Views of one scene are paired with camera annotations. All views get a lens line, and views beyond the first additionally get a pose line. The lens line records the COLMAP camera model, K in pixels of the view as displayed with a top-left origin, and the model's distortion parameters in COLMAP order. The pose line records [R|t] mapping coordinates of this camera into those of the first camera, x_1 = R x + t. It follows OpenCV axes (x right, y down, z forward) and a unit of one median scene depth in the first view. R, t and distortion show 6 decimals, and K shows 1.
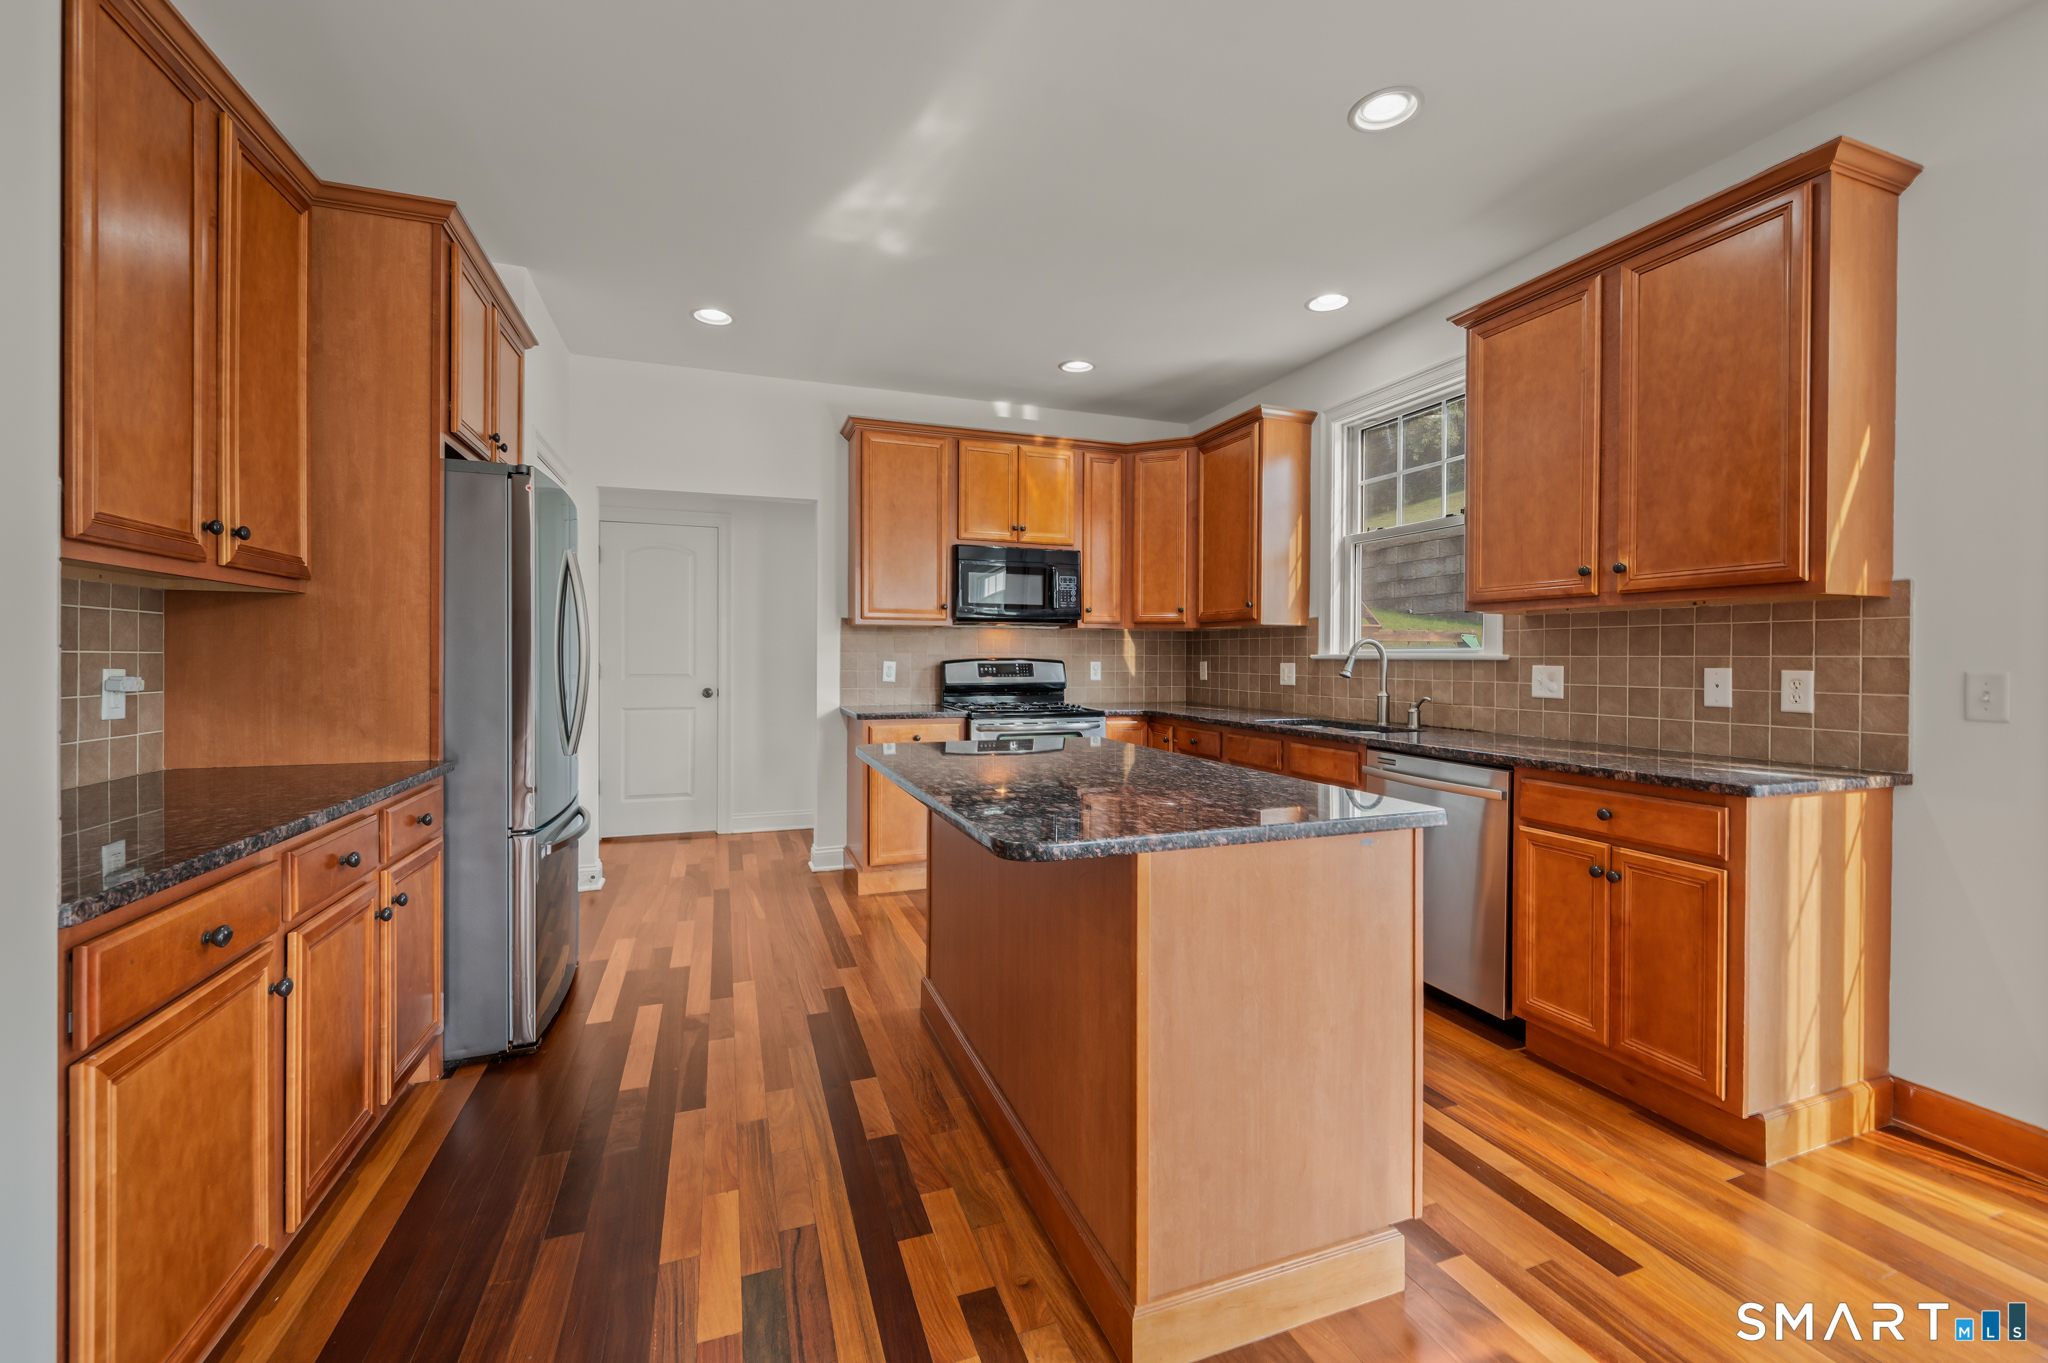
lens RADIAL K [[860.4, 0, 1030.1], [0, 860.4, 663.4], [0, 0, 1]] dist [-0.001142, -0.000201]
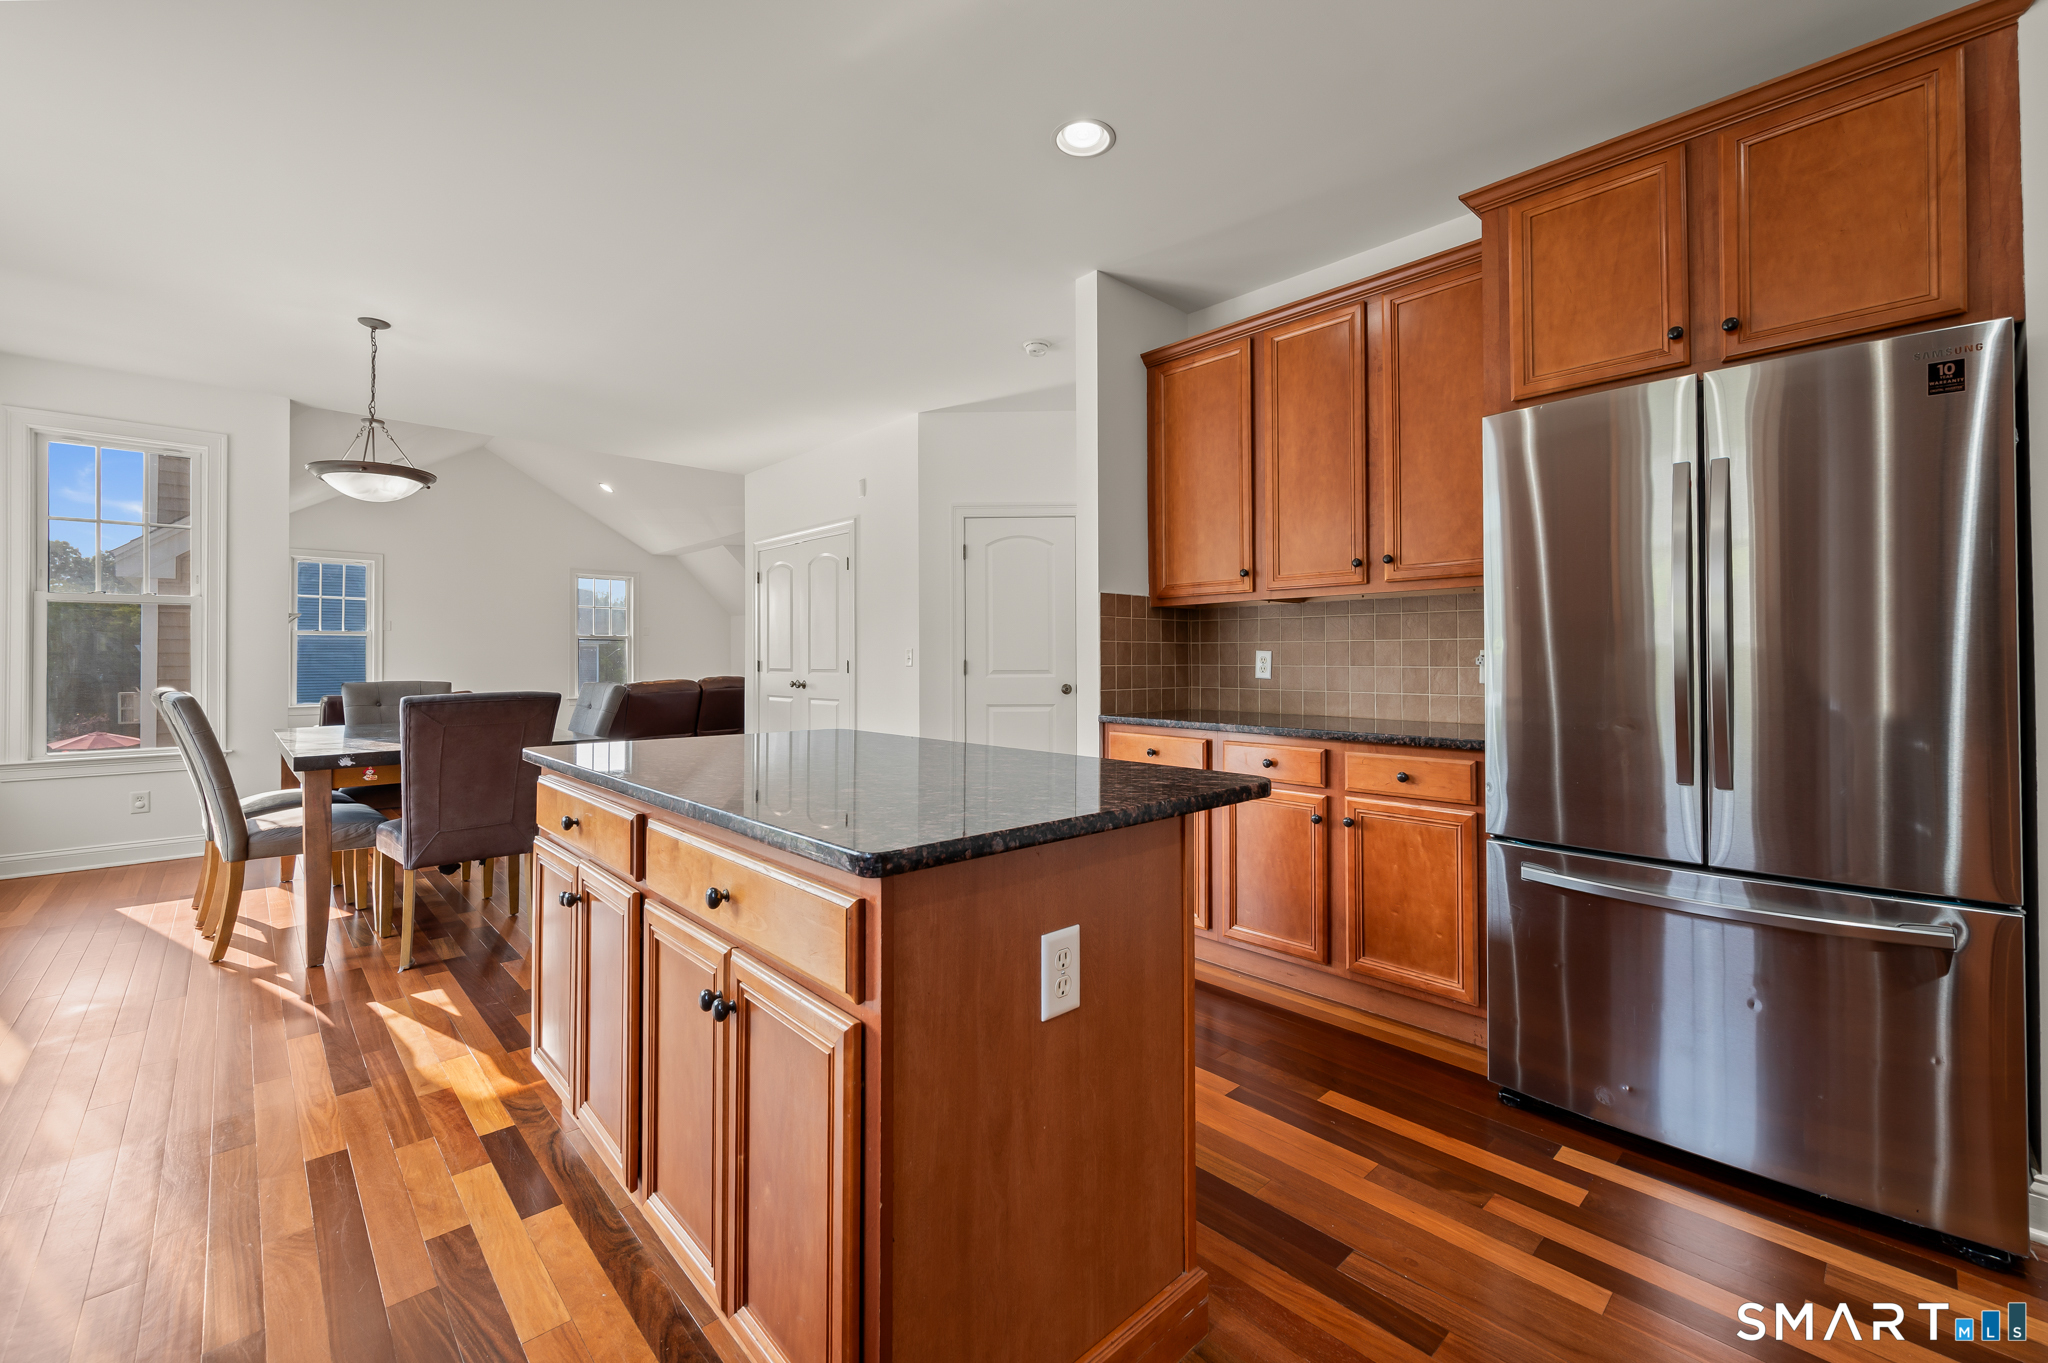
lens RADIAL K [[837.0, 0, 1027.0], [0, 837.0, 646.1], [0, 0, 1]] dist [-0.001457, -0.000044]
pose [[-0.912584, -0.011975, -0.408714, 0.128163], [-0.007857, 0.999900, -0.011755, 0.010333], [0.408814, -0.007516, -0.912587, 1.024186]]
